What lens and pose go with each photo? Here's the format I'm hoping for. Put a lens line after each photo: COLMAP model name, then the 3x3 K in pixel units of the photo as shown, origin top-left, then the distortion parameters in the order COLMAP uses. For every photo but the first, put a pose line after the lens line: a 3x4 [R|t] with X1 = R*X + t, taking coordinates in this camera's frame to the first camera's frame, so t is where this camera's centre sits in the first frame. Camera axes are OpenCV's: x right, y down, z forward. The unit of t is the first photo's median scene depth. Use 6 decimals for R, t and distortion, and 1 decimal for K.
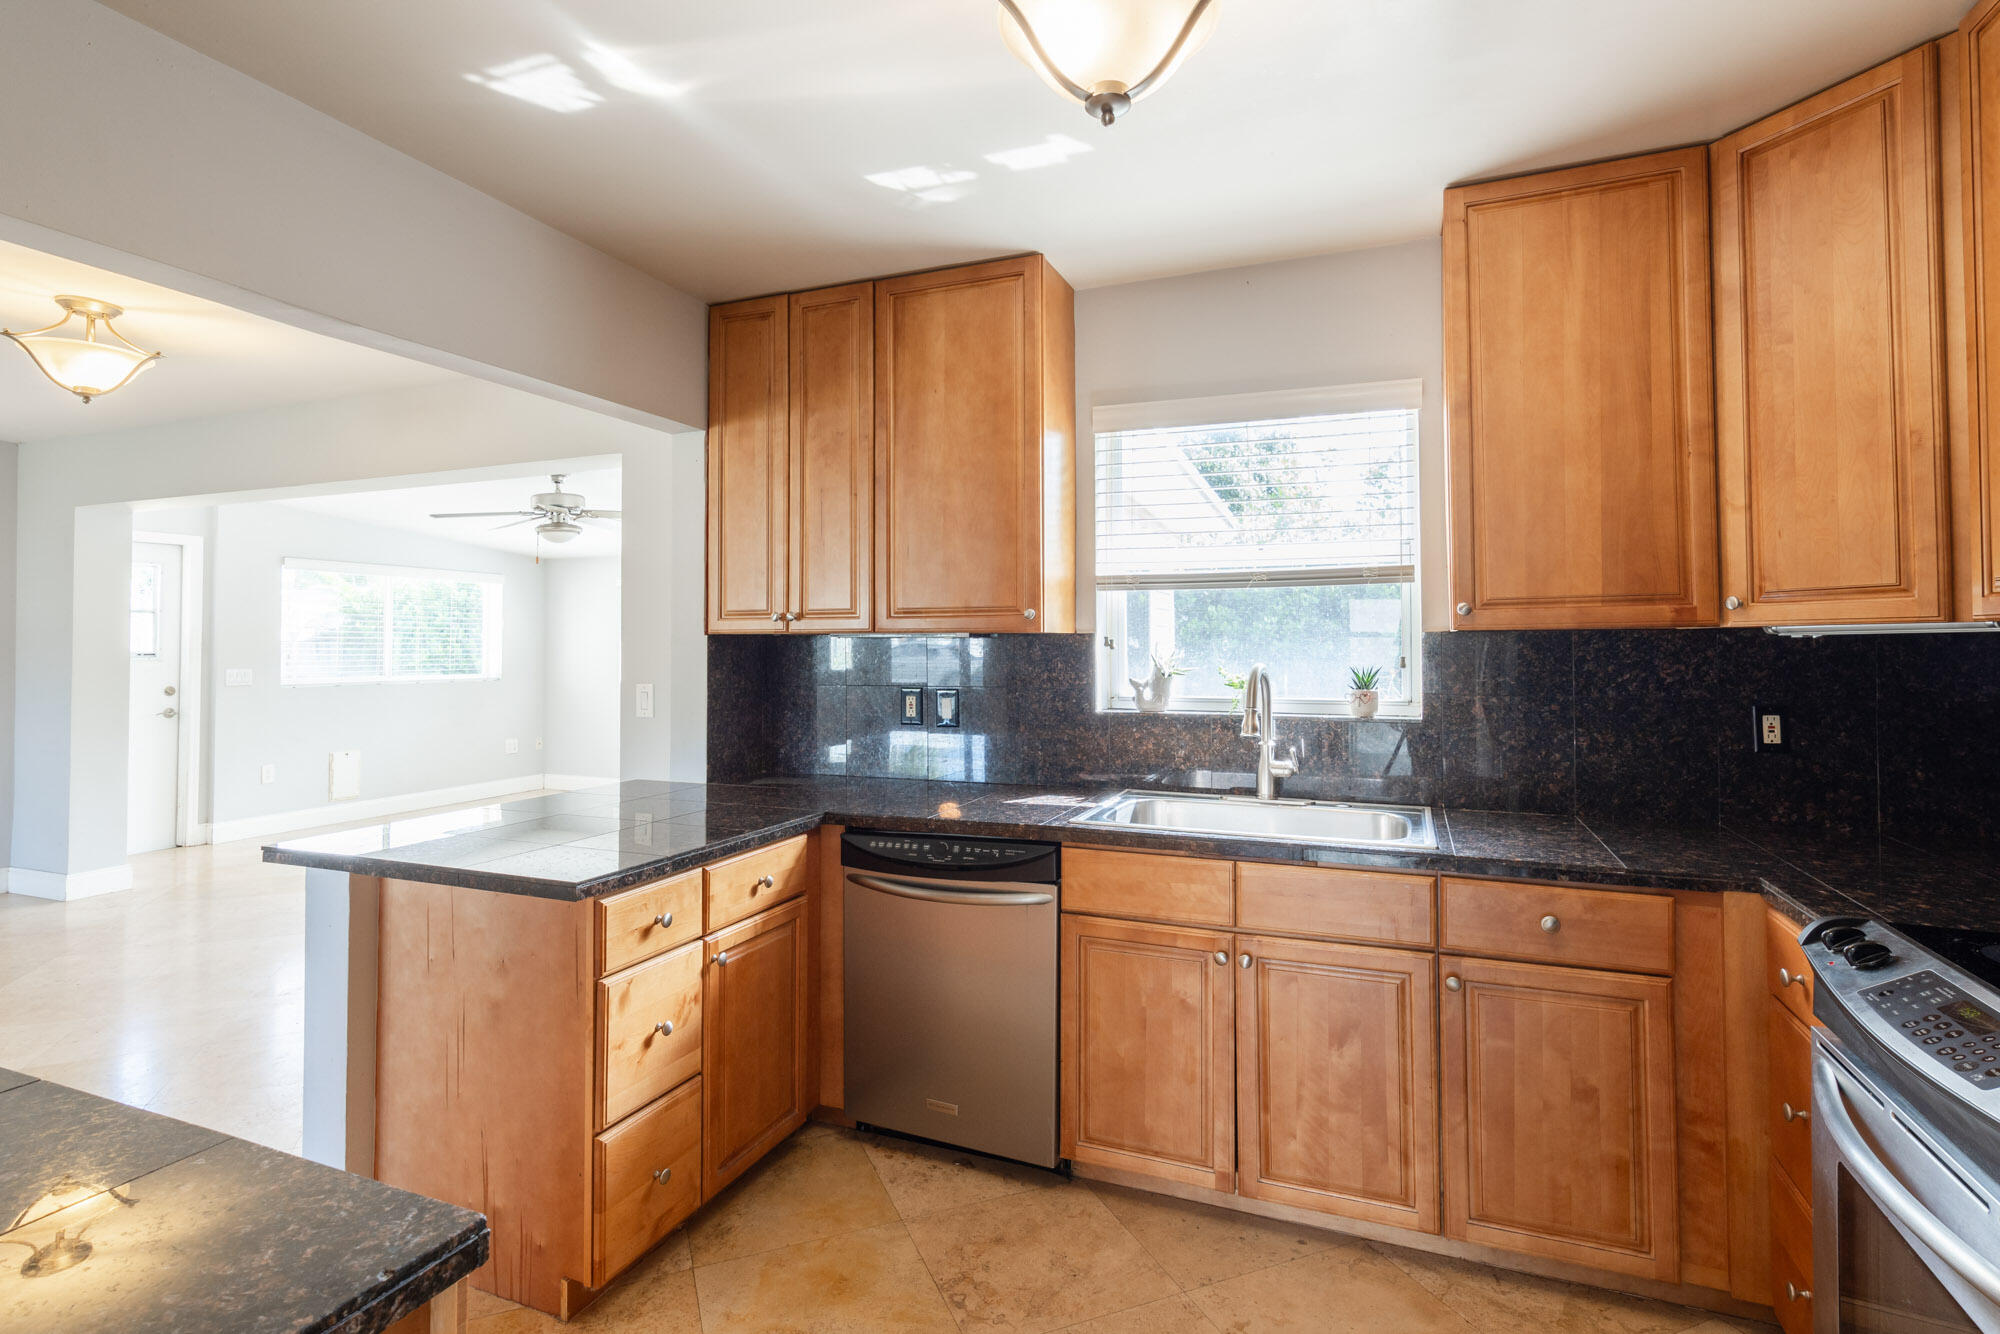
lens RADIAL K [[987.7, 0, 1007.0], [0, 987.7, 622.8], [0, 0, 1]] dist [0.000234, 0.000348]
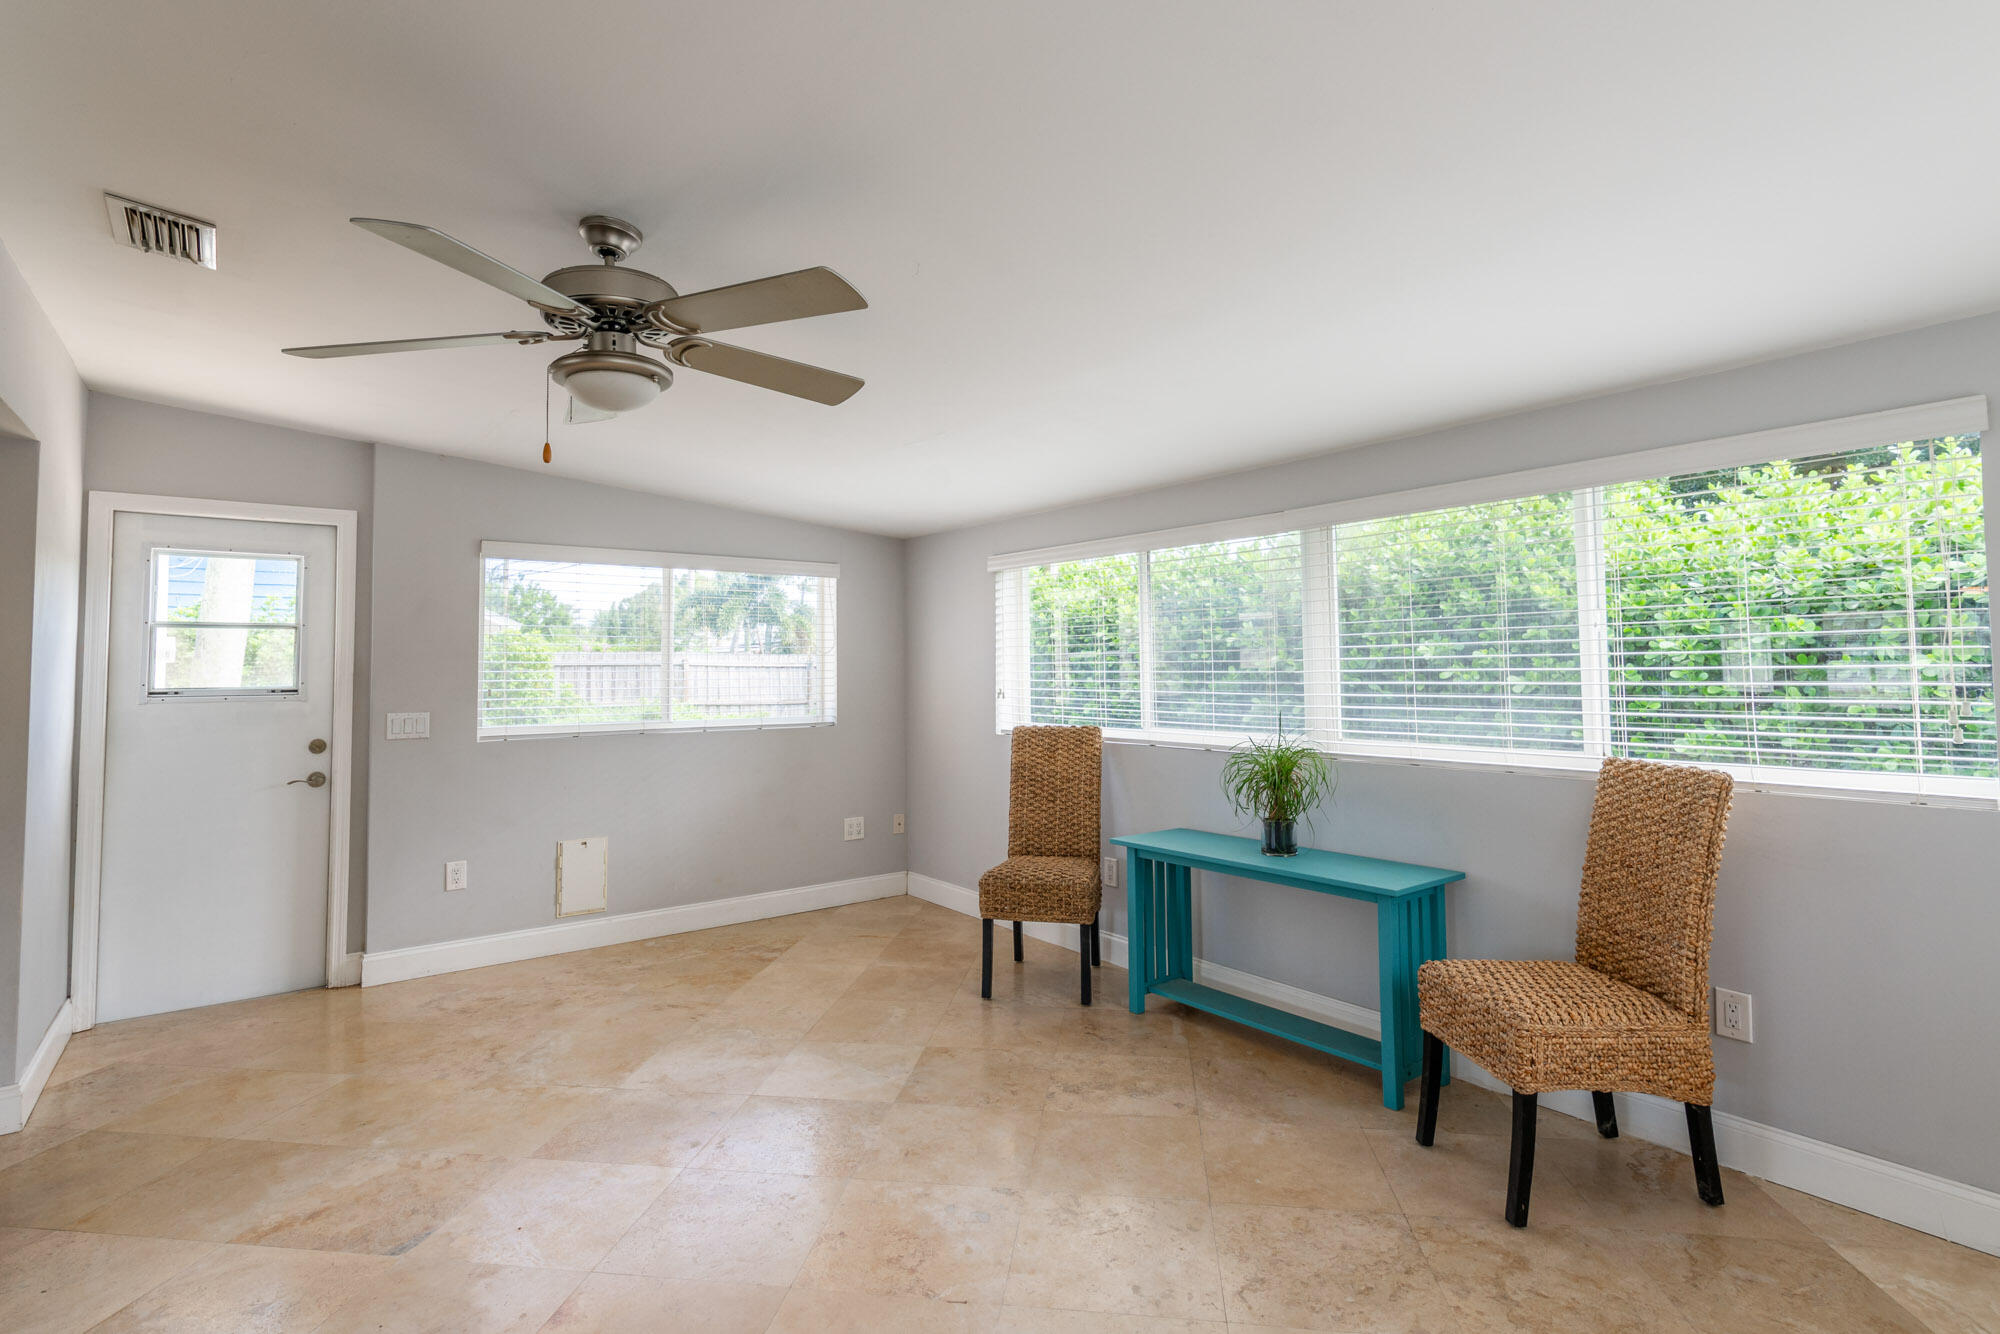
lens RADIAL K [[993.1, 0, 1004.0], [0, 993.1, 650.4], [0, 0, 1]] dist [0.001417, 0.001022]
pose [[0.862059, -0.016781, -0.506530, -0.242232], [0.018720, 0.999824, -0.001264, 0.031068], [0.506462, -0.008393, 0.862221, 1.378359]]
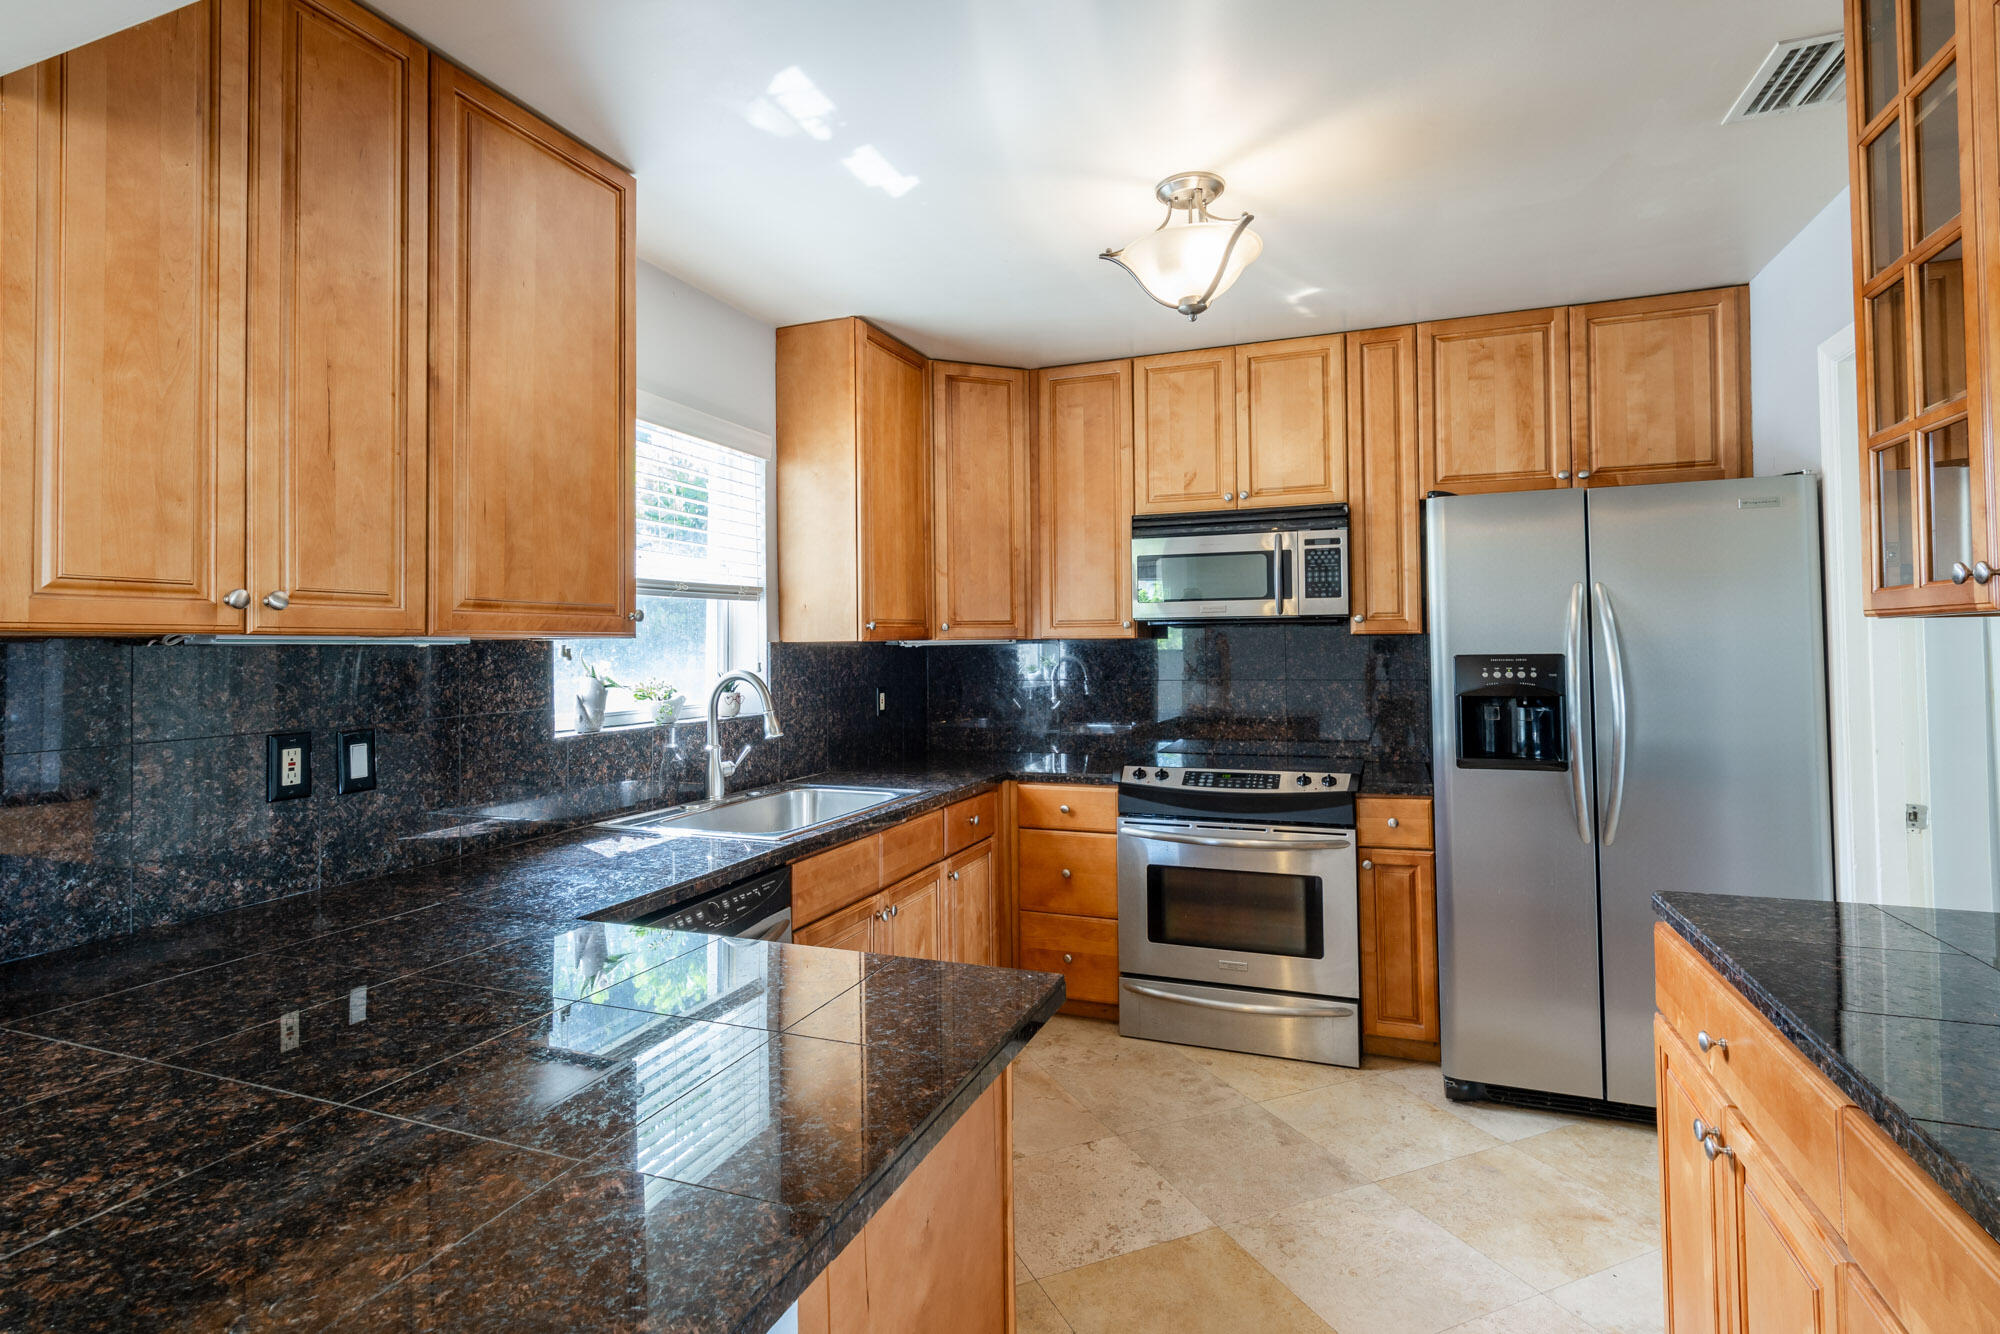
lens RADIAL K [[982.8, 0, 993.3], [0, 982.8, 625.2], [0, 0, 1]] dist [-0.002354, 0.000361]
pose [[-0.008704, 0.023771, 0.999680, -0.691744], [-0.013981, 0.999617, -0.023891, 0.011594], [-0.999864, -0.014185, -0.008368, 0.625845]]
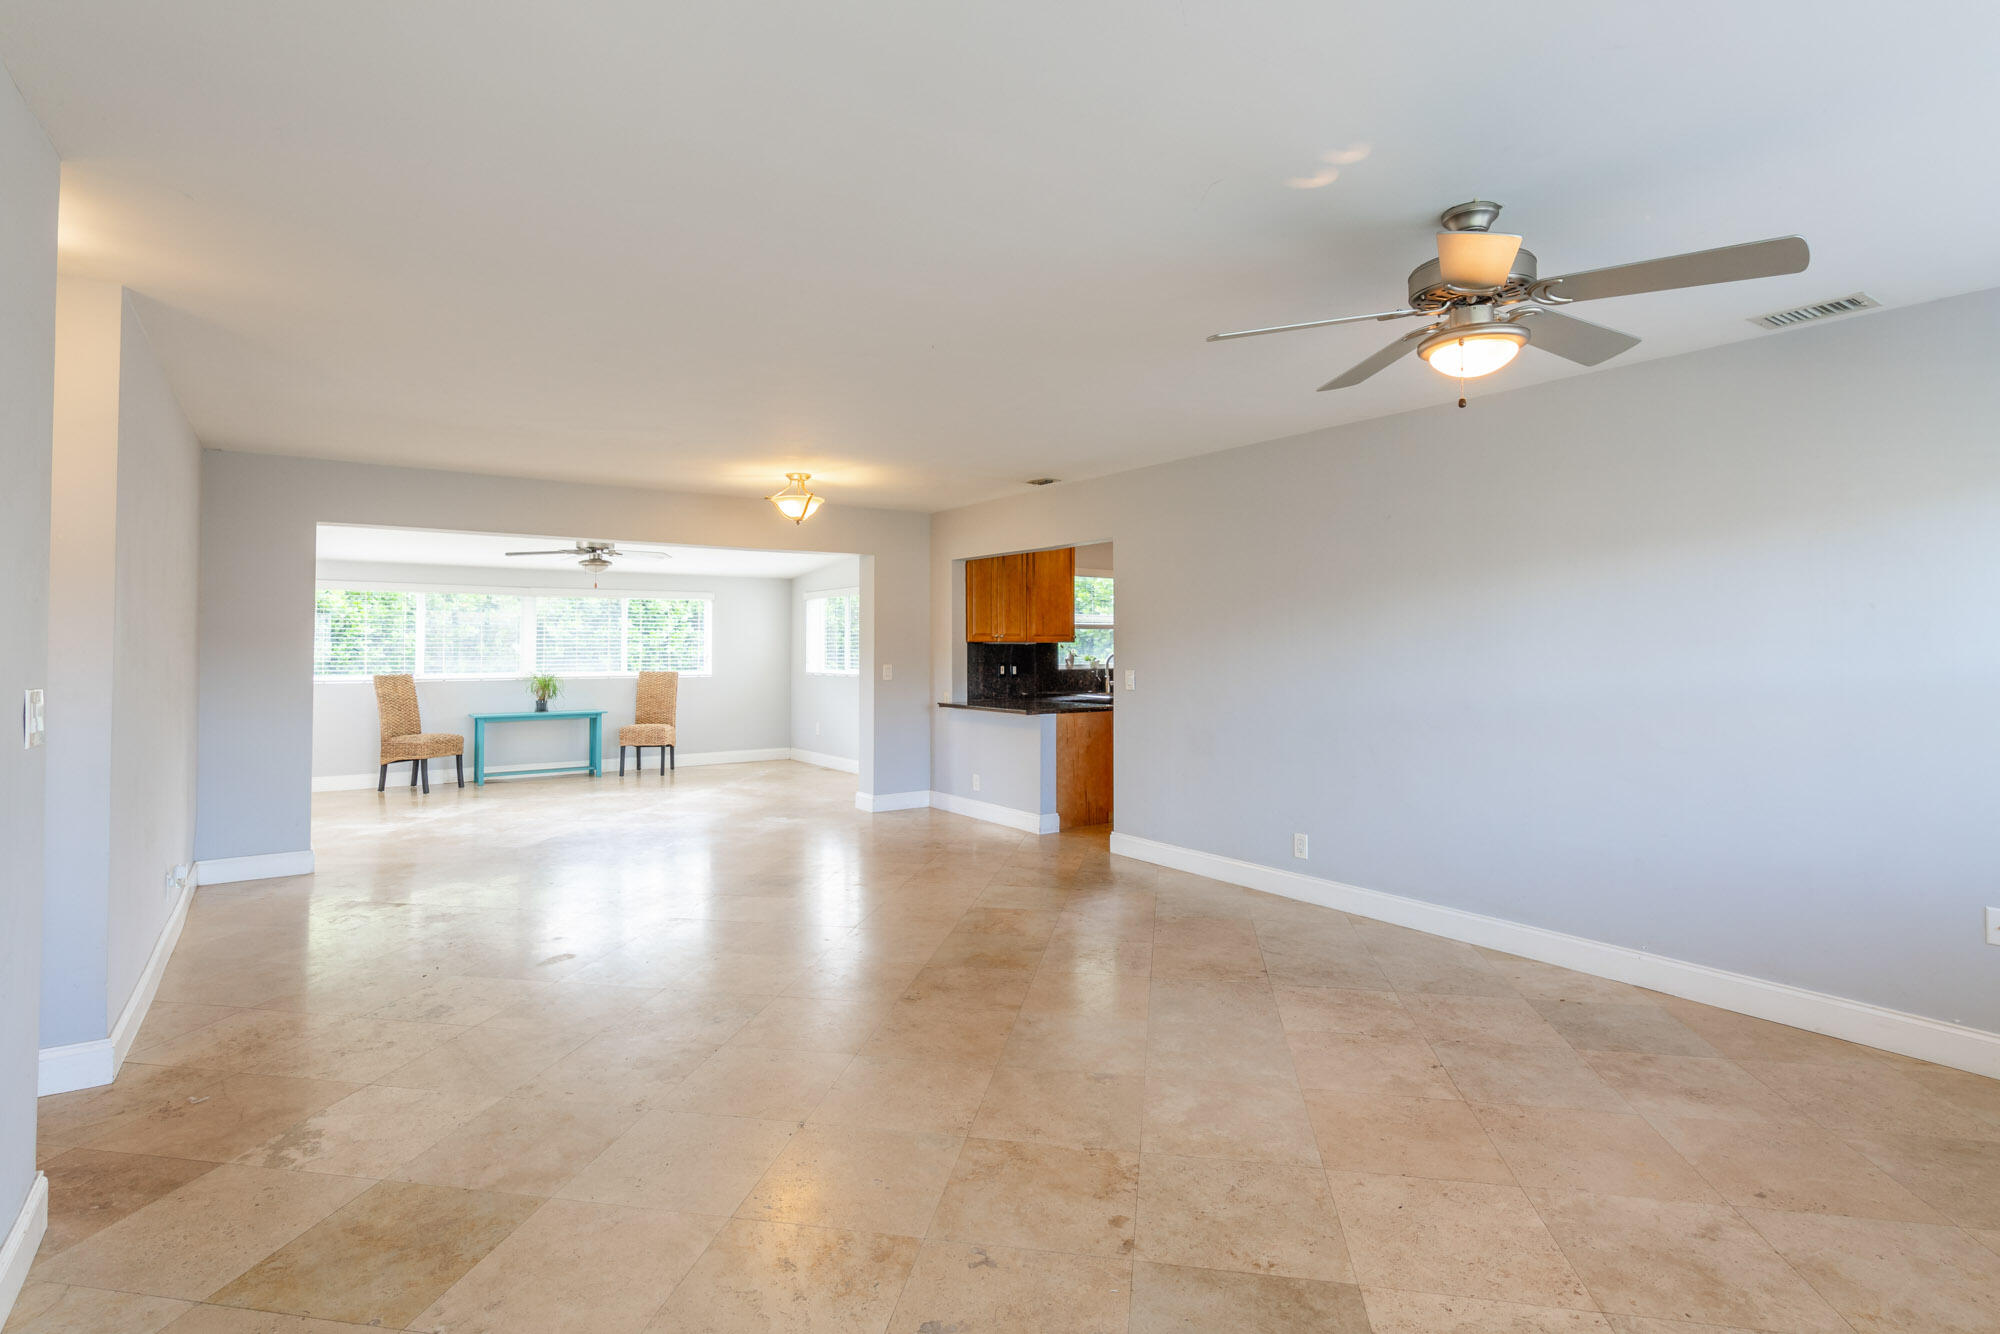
lens RADIAL K [[987.7, 0, 1007.0], [0, 987.7, 622.8], [0, 0, 1]] dist [0.000234, 0.000348]
pose [[0.537329, 0.022705, 0.843067, -2.410310], [-0.019002, 0.999710, -0.014814, -0.003031], [-0.843159, -0.008060, 0.537604, -0.447883]]
